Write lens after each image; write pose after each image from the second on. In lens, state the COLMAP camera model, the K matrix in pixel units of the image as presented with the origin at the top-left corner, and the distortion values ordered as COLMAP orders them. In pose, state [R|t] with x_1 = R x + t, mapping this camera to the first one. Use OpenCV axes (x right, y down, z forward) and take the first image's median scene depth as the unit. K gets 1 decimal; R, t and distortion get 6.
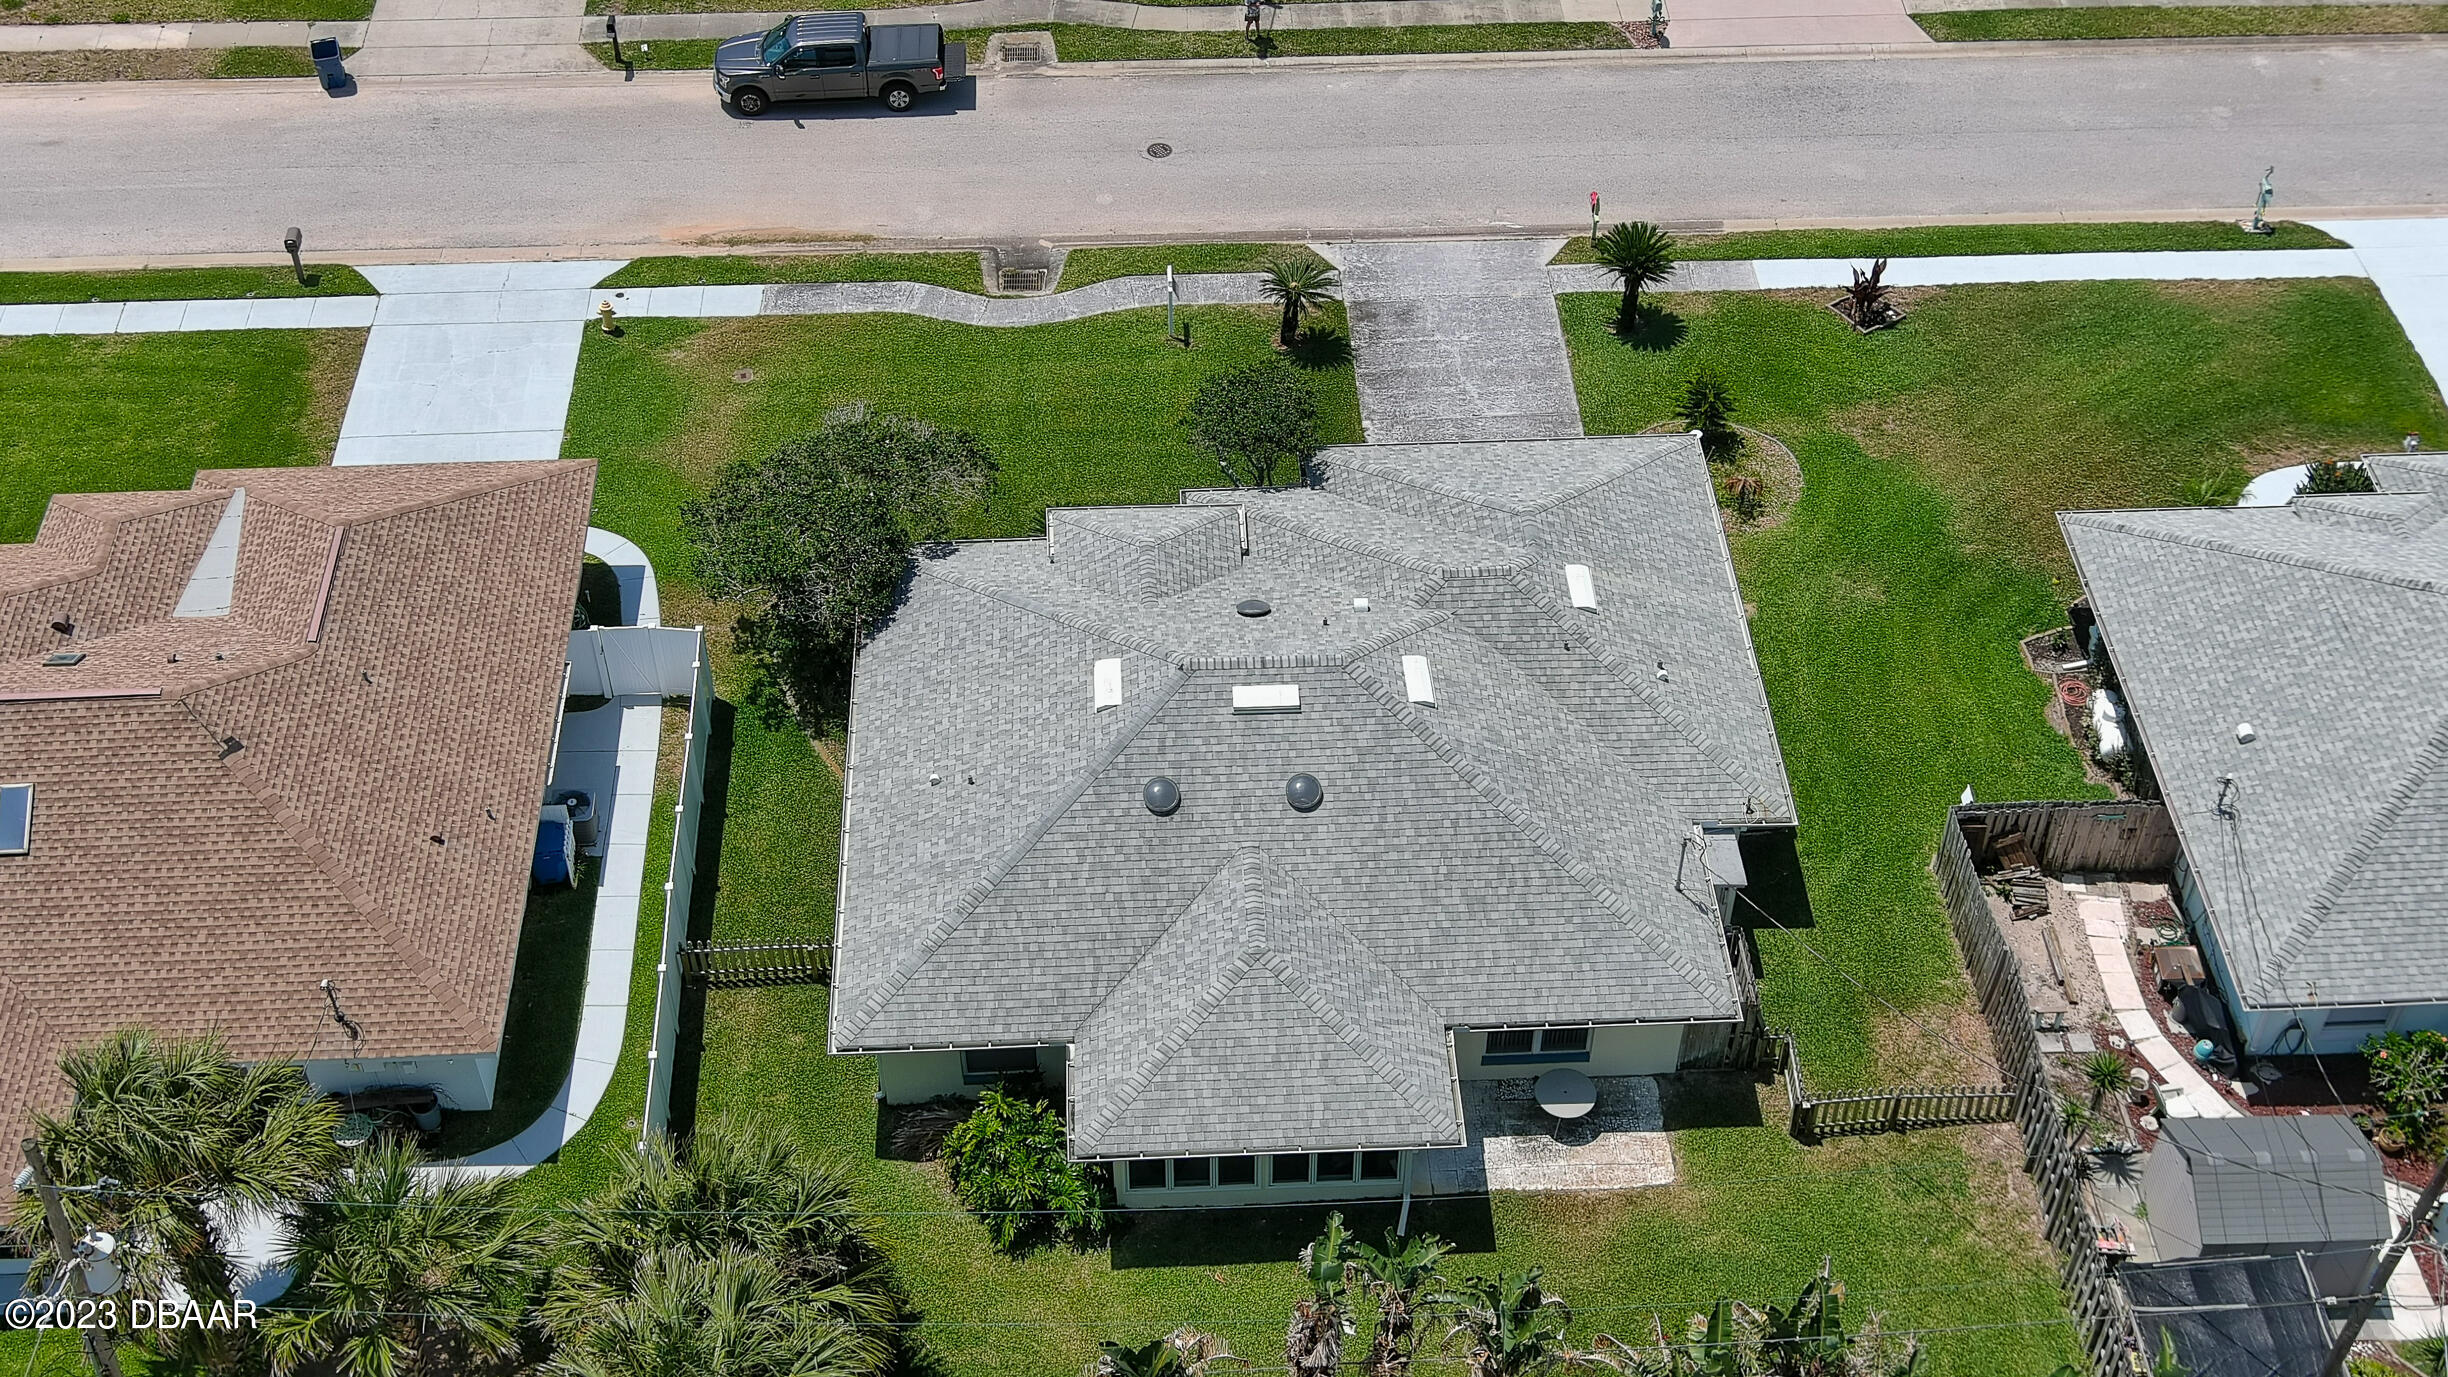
lens RADIAL K [[2819.0, 0, 1224.0], [0, 2819.0, 688.5], [0, 0, 1]] dist [0.049858, -0.178944]
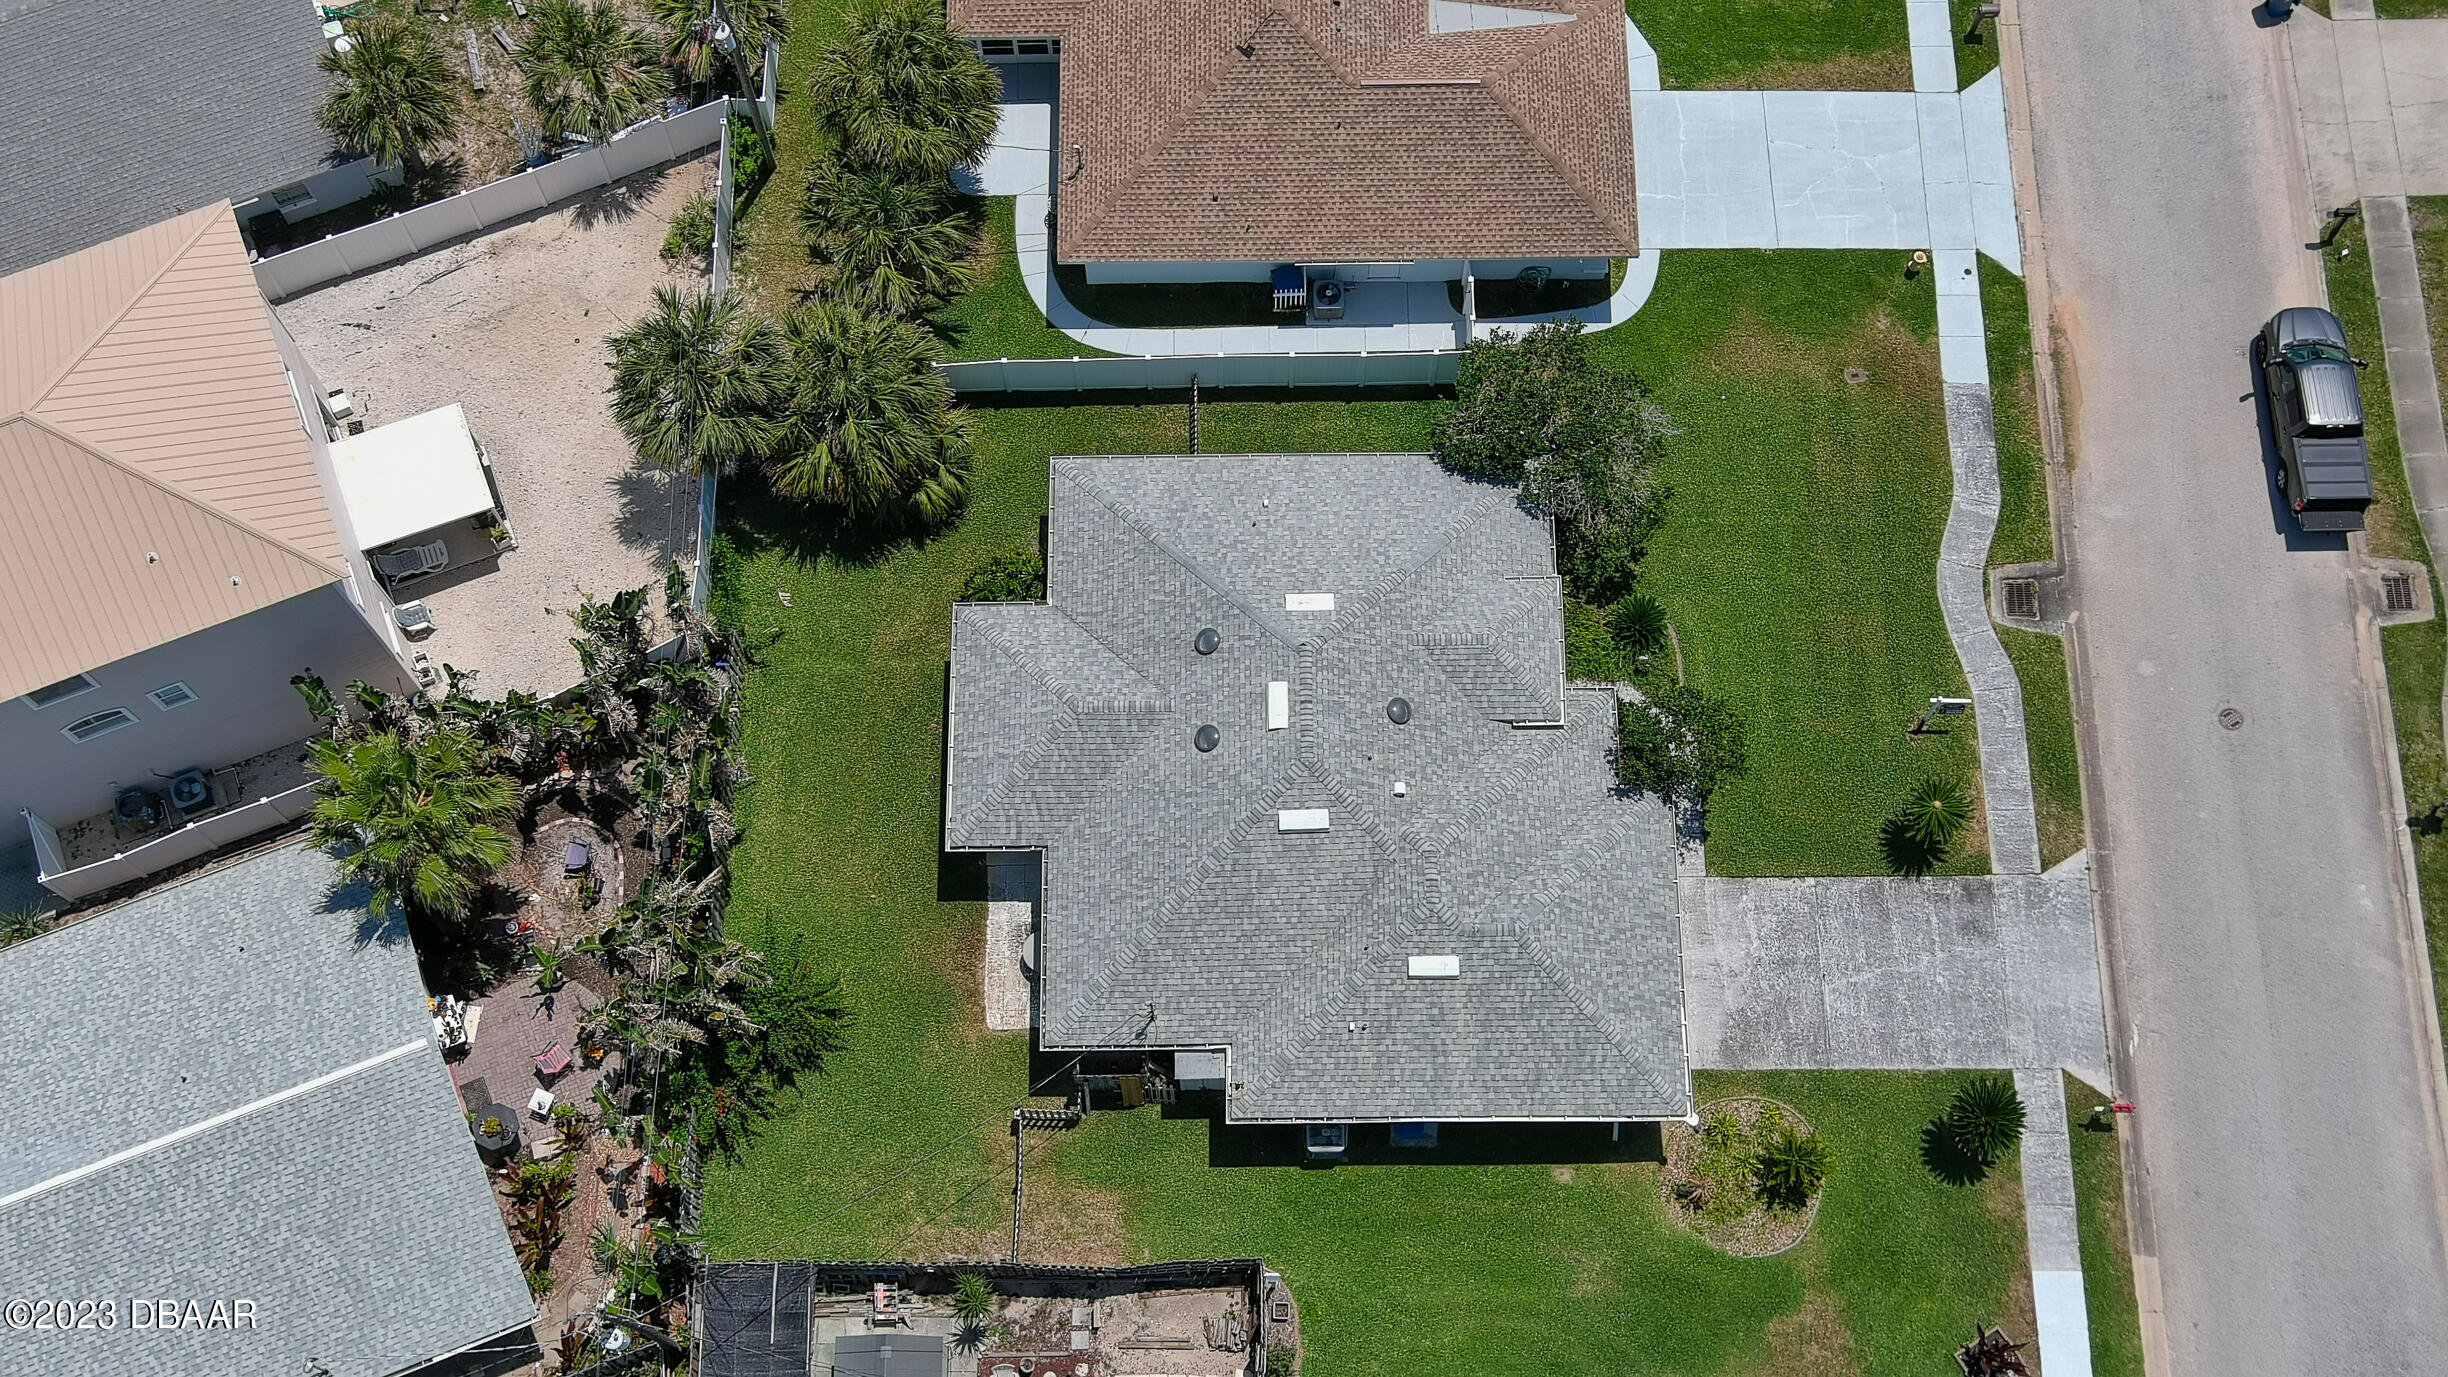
lens RADIAL K [[2819.0, 0, 1224.0], [0, 2819.0, 688.5], [0, 0, 1]] dist [0.049858, -0.178944]
pose [[-0.037671, 0.941037, -0.336199, 0.344435], [-0.705624, 0.213178, 0.675759, -0.665499], [0.707584, 0.262686, 0.655988, 0.070941]]
